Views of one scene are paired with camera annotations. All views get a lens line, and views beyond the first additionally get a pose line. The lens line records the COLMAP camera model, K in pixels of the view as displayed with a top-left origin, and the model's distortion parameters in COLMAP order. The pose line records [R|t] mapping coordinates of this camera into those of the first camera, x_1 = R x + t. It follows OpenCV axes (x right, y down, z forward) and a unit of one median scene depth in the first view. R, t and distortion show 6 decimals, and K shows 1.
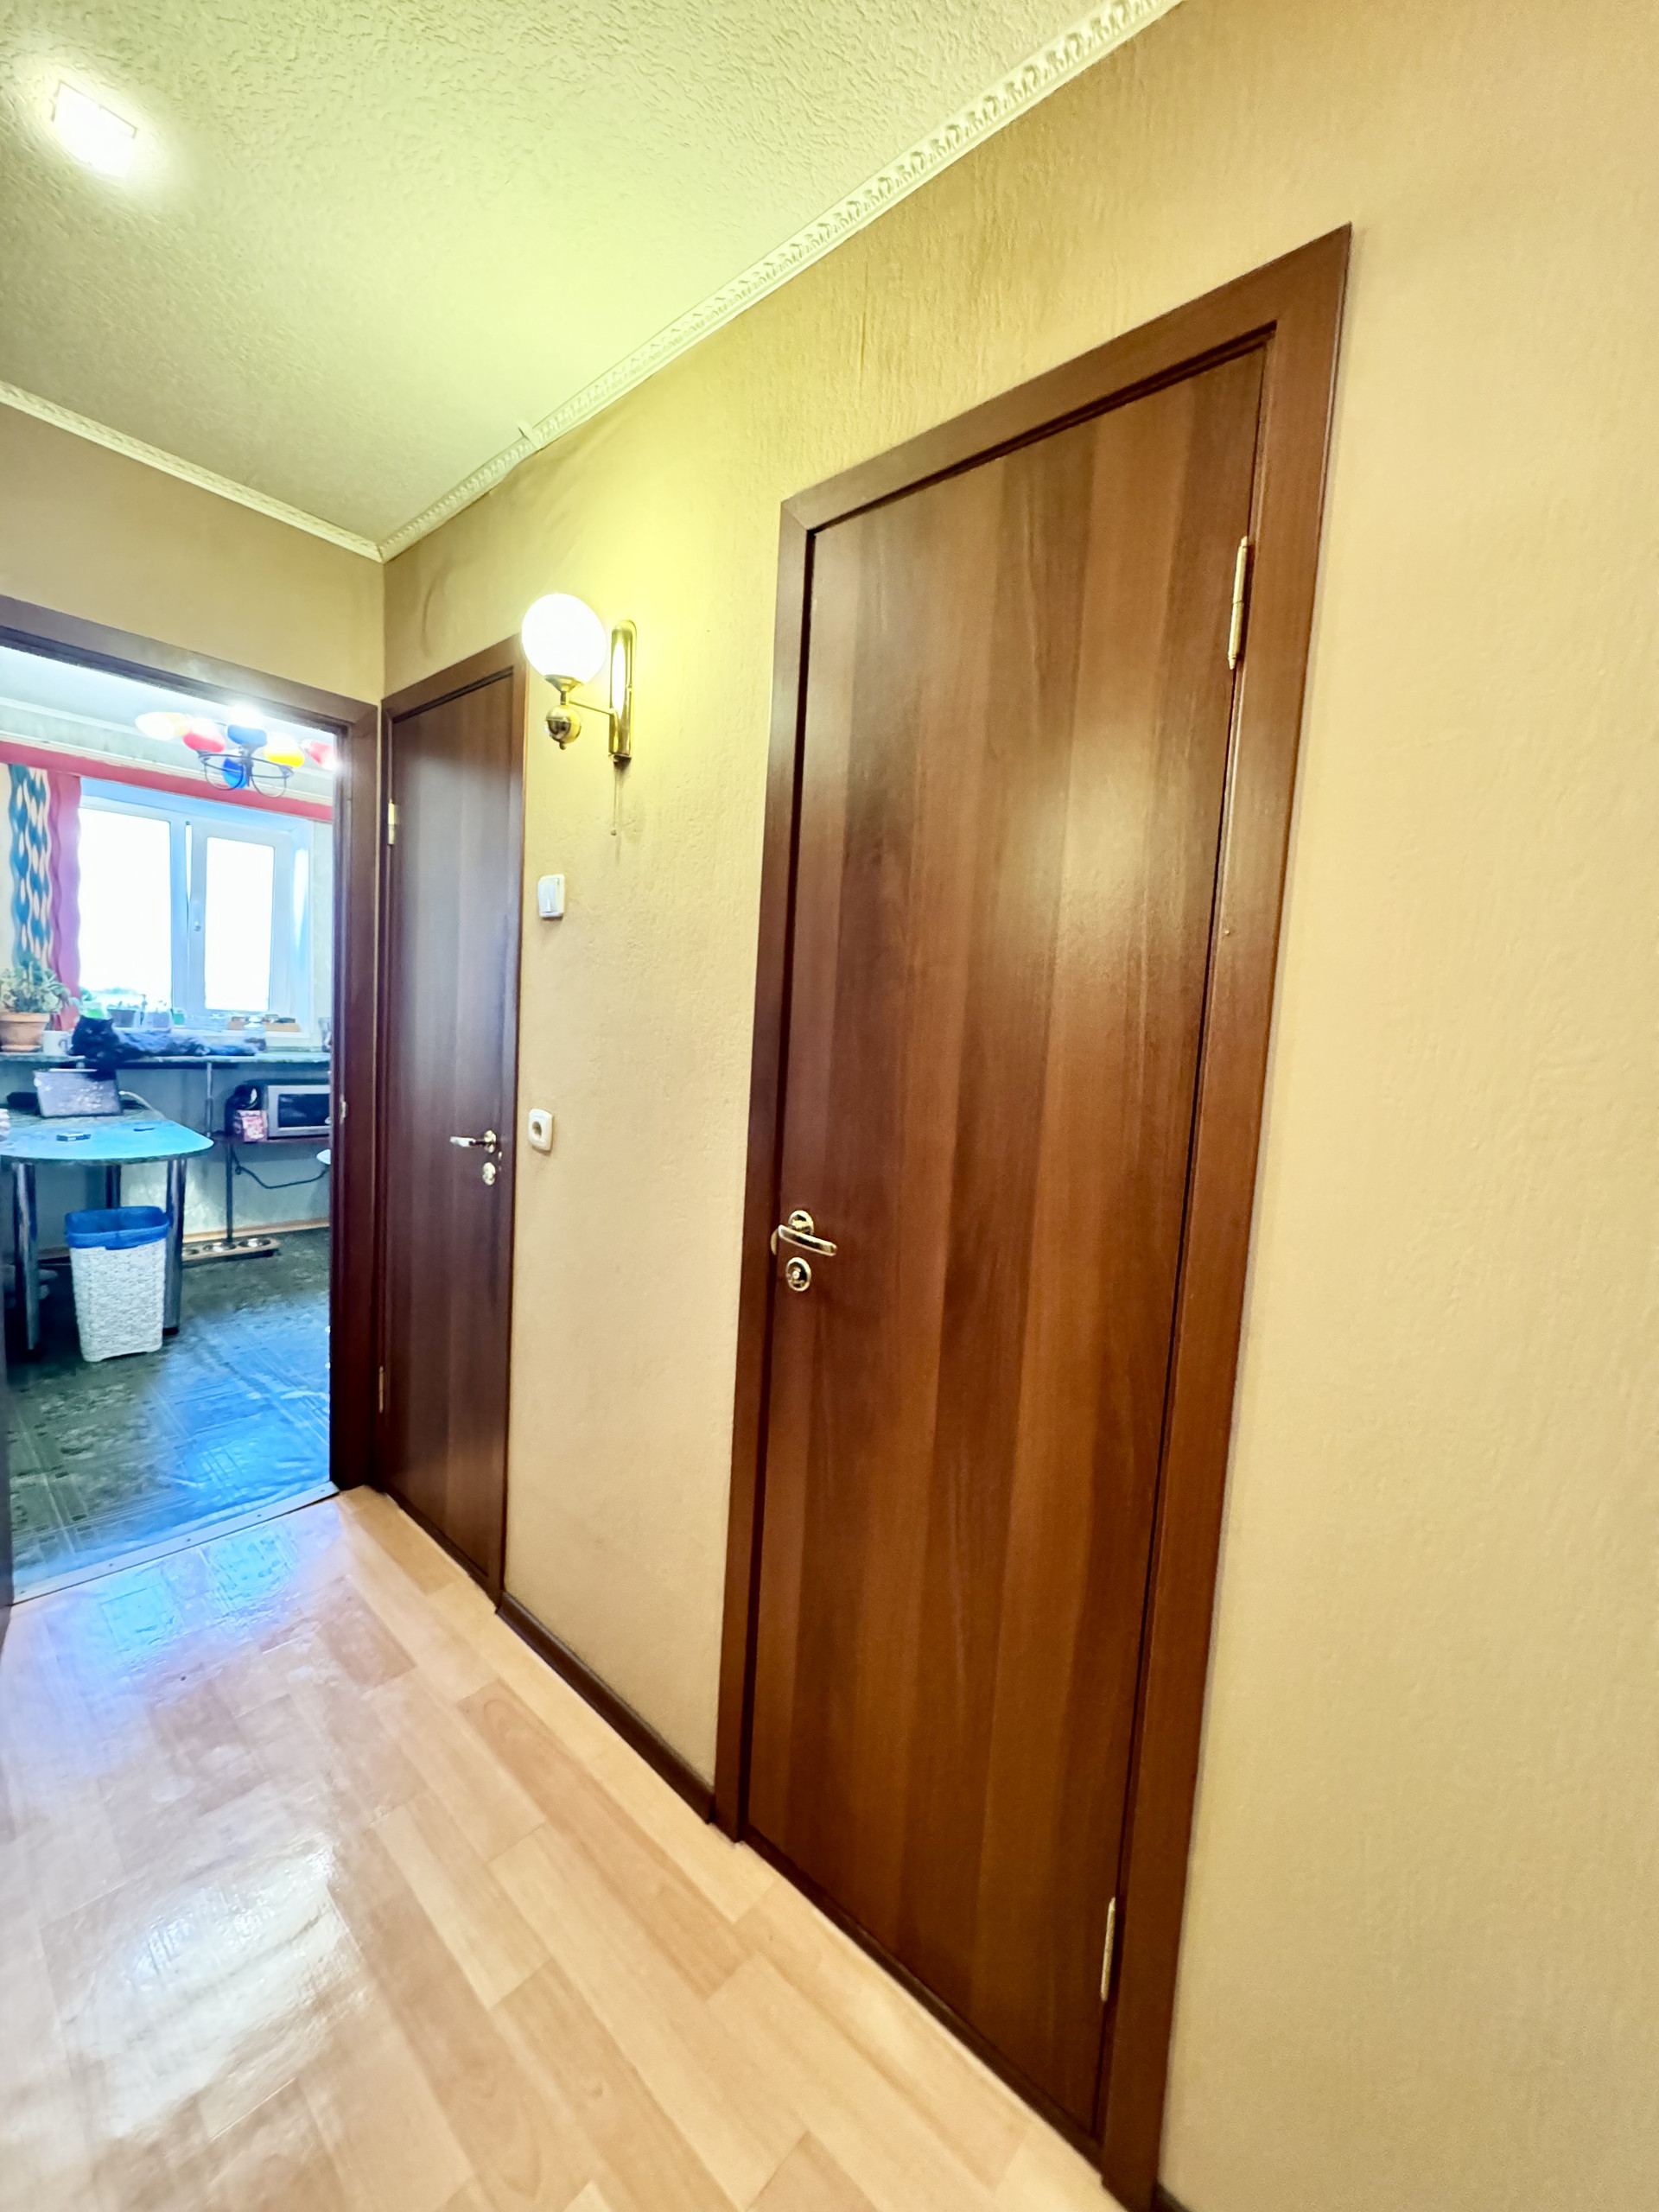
lens RADIAL K [[876.8, 0, 834.2], [0, 876.8, 1100.4], [0, 0, 1]] dist [-0.007528, 0.000061]
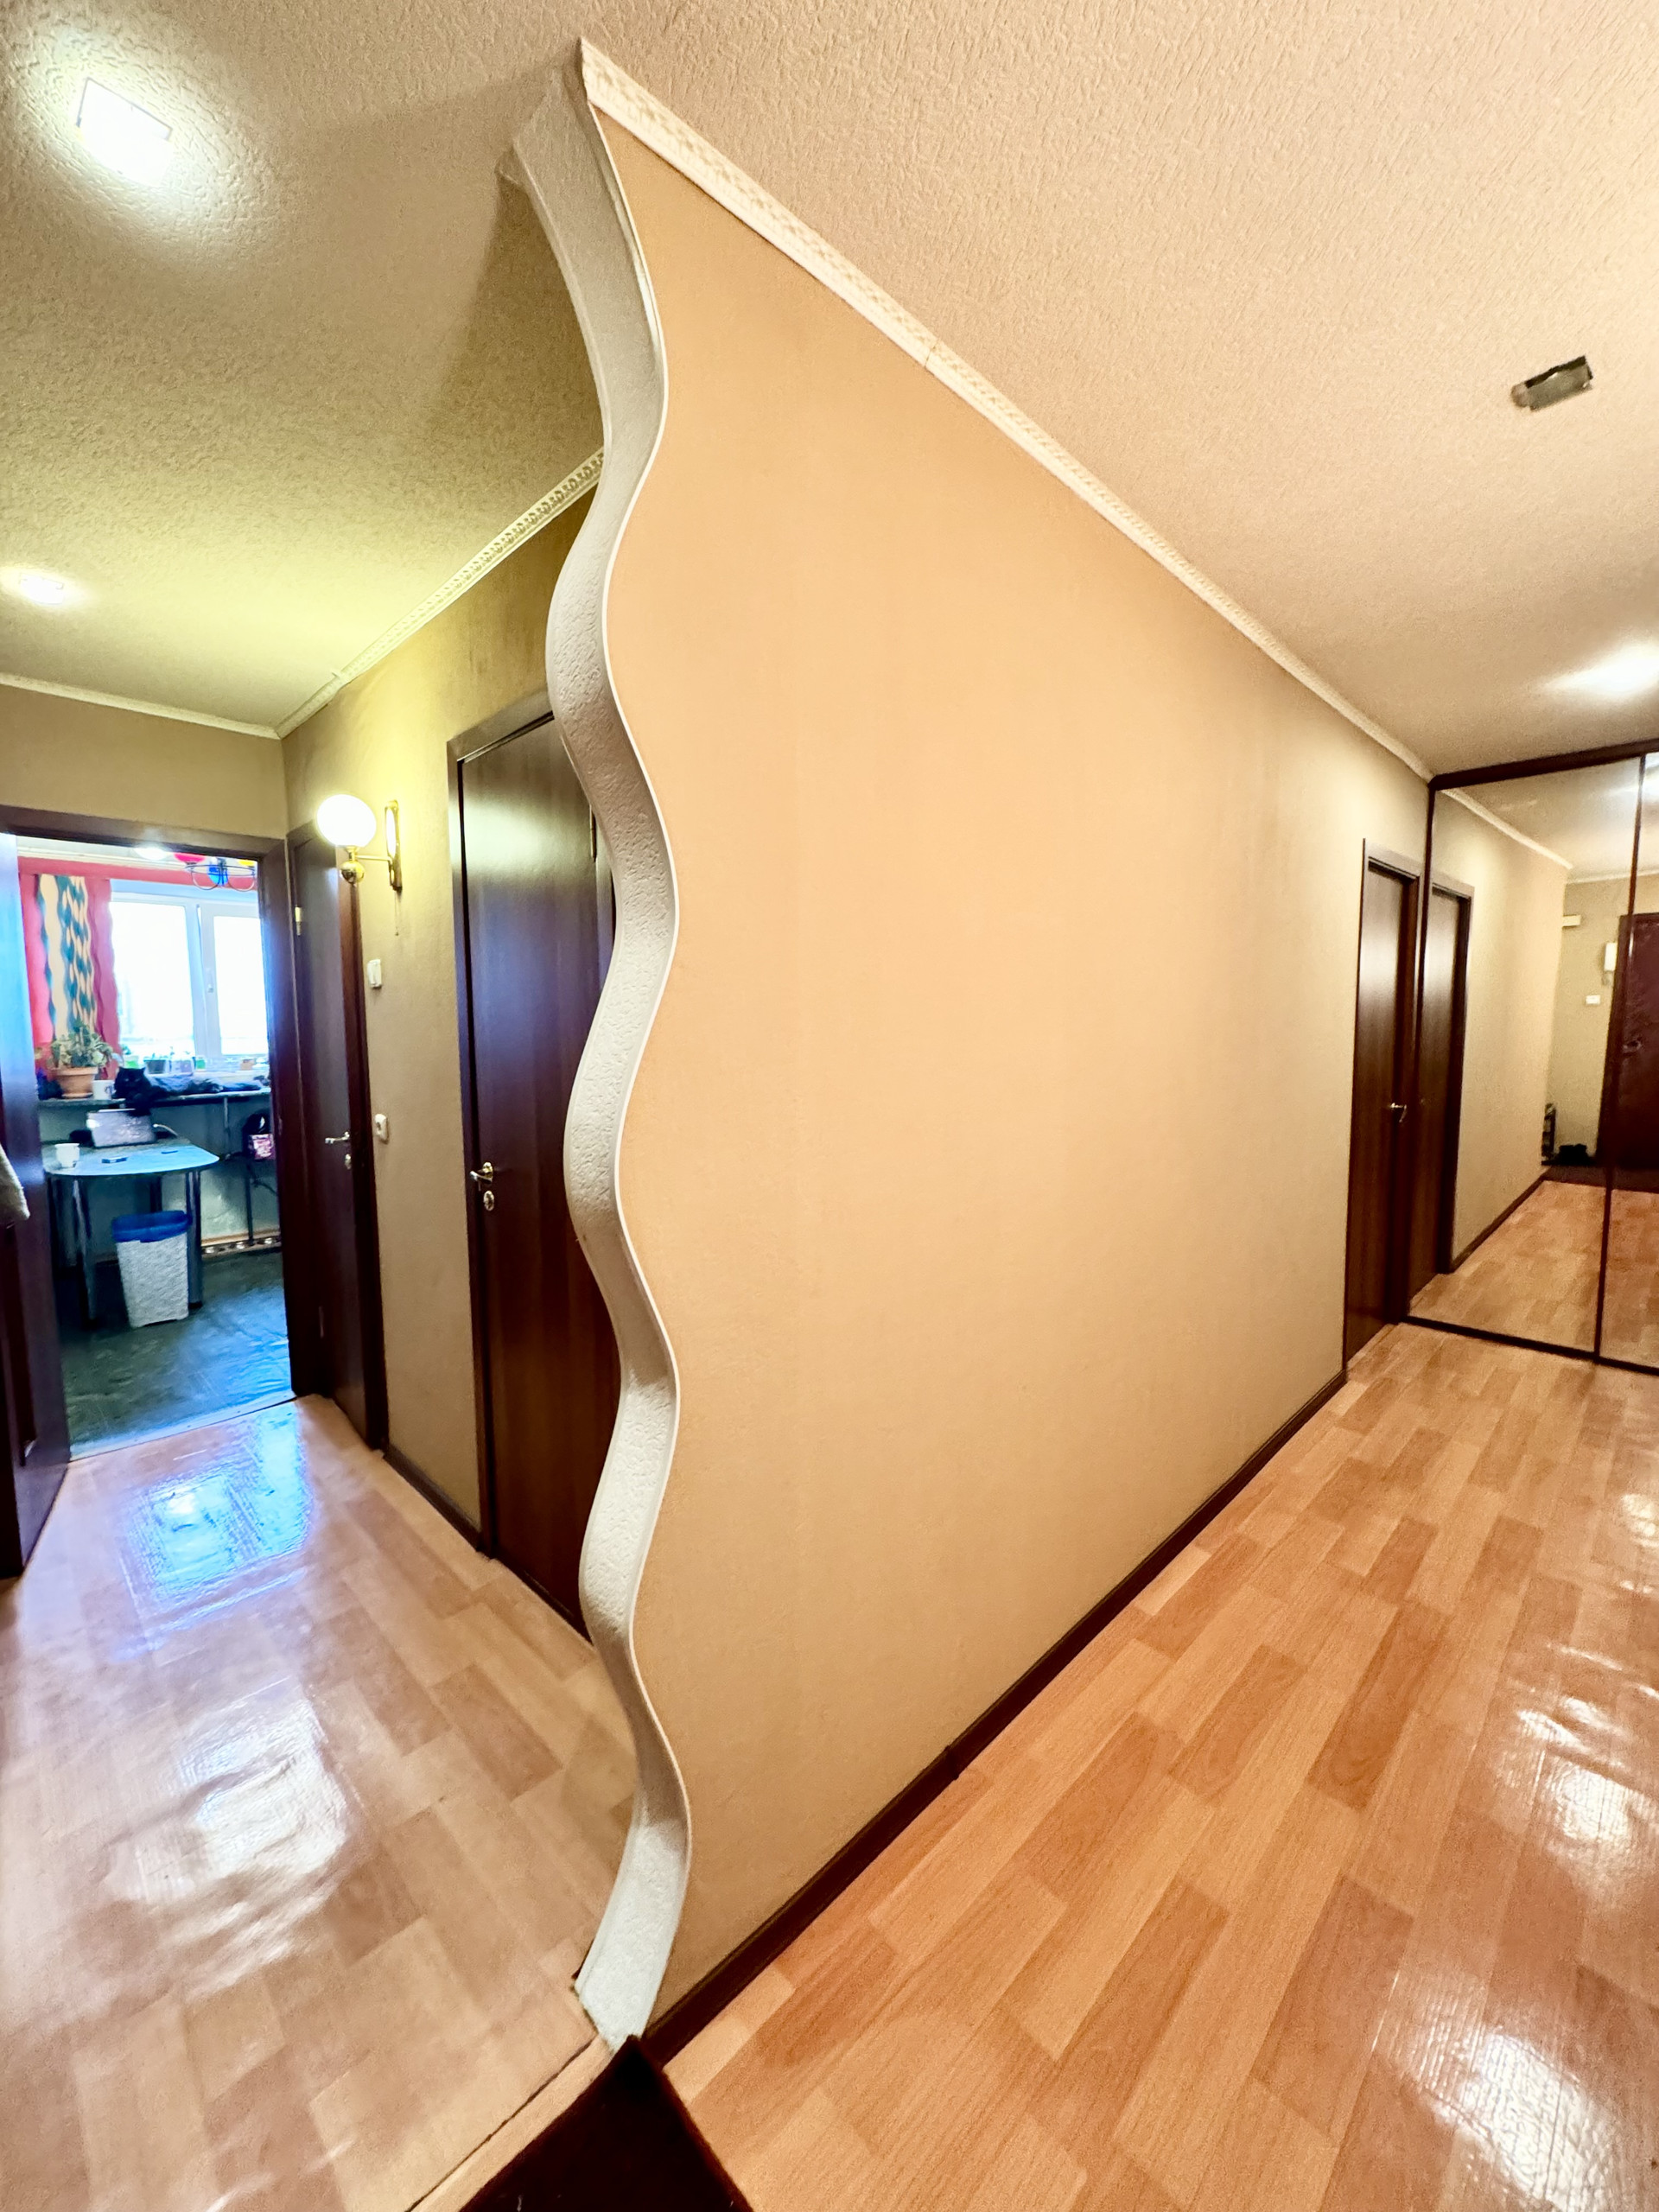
lens RADIAL K [[876.8, 0, 830.1], [0, 876.8, 1099.2], [0, 0, 1]] dist [-0.007528, 0.000061]
pose [[0.996275, -0.061715, -0.060236, 0.254054], [0.061669, 0.998093, -0.002636, 0.017852], [0.060283, -0.001088, 0.998181, -0.220197]]
